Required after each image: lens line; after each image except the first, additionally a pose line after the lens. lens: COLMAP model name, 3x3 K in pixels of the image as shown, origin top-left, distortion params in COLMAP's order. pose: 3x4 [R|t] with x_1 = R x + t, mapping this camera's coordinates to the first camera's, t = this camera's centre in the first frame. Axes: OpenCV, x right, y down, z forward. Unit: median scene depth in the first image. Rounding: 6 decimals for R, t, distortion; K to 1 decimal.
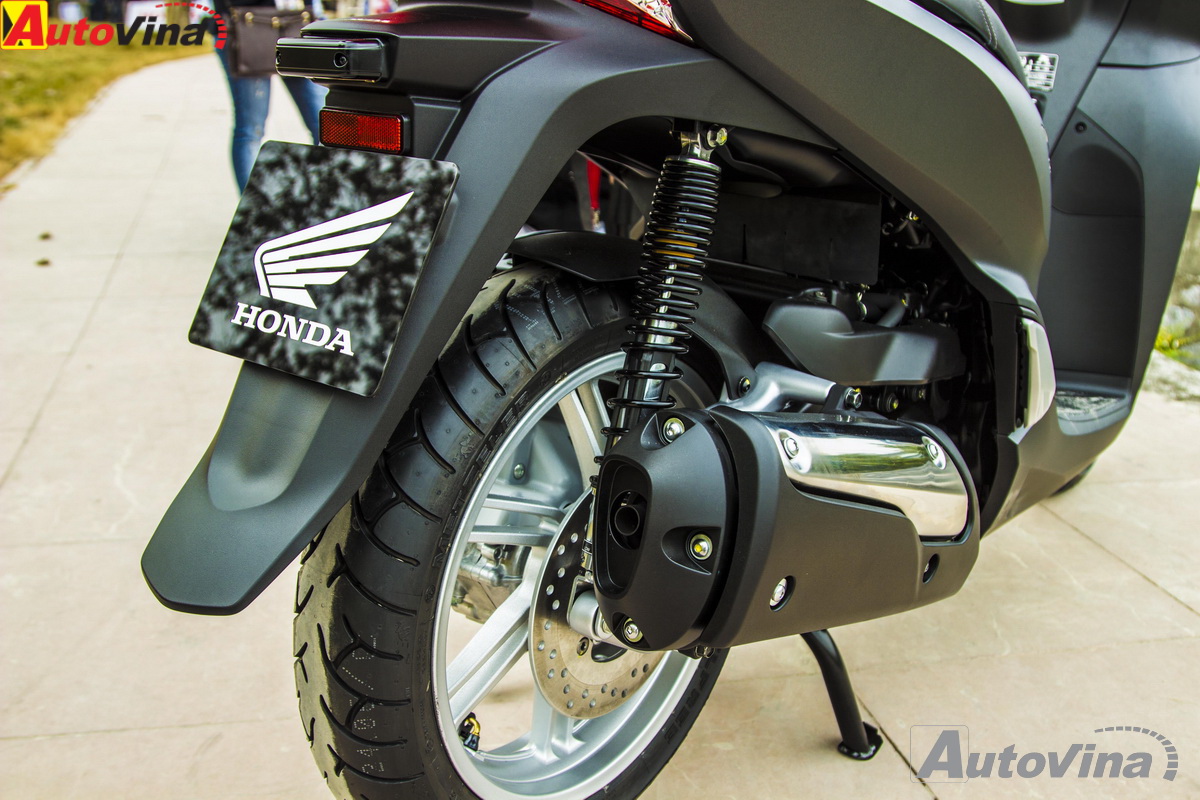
lens RADIAL K [[1298.8, 0, 600.0], [0, 1298.8, 400.0], [0, 0, 1]] dist [-0.067341, 0.016616]
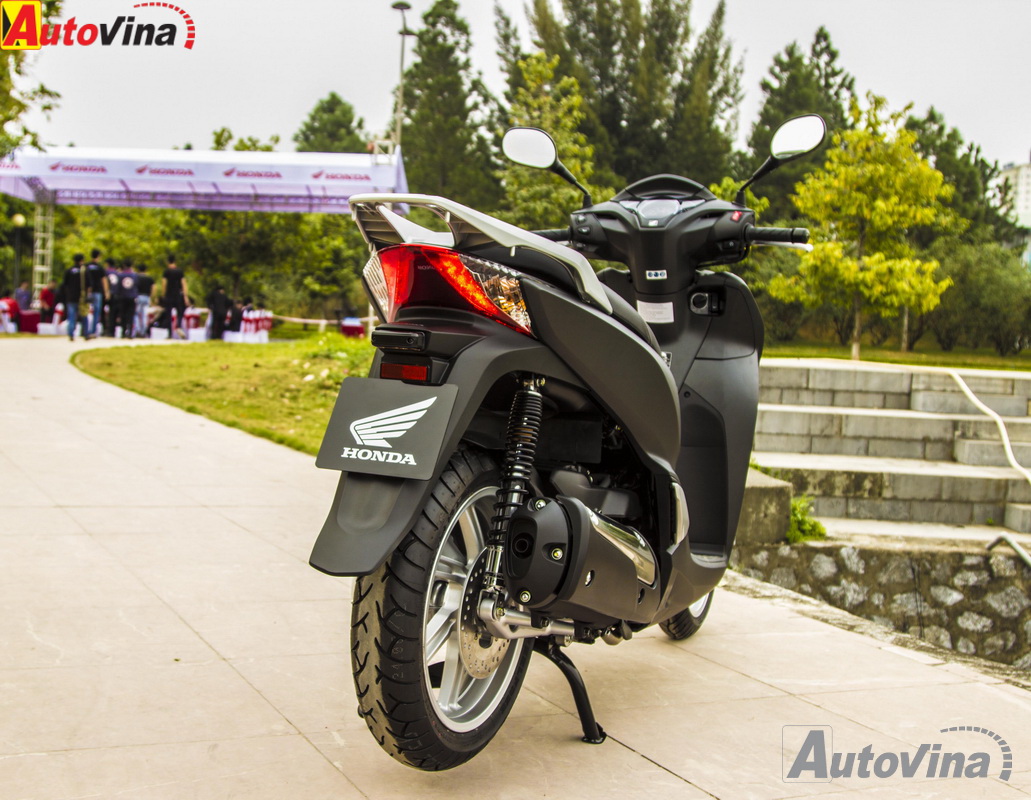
lens RADIAL K [[1186.0, 0, 515.5], [0, 1186.0, 400.0], [0, 0, 1]] dist [-0.001807, -0.000641]
pose [[0.973732, 0.015896, 0.227142, -0.375664], [0.035249, 0.975011, -0.219343, 0.243436], [-0.224952, 0.221588, 0.948839, -0.808783]]
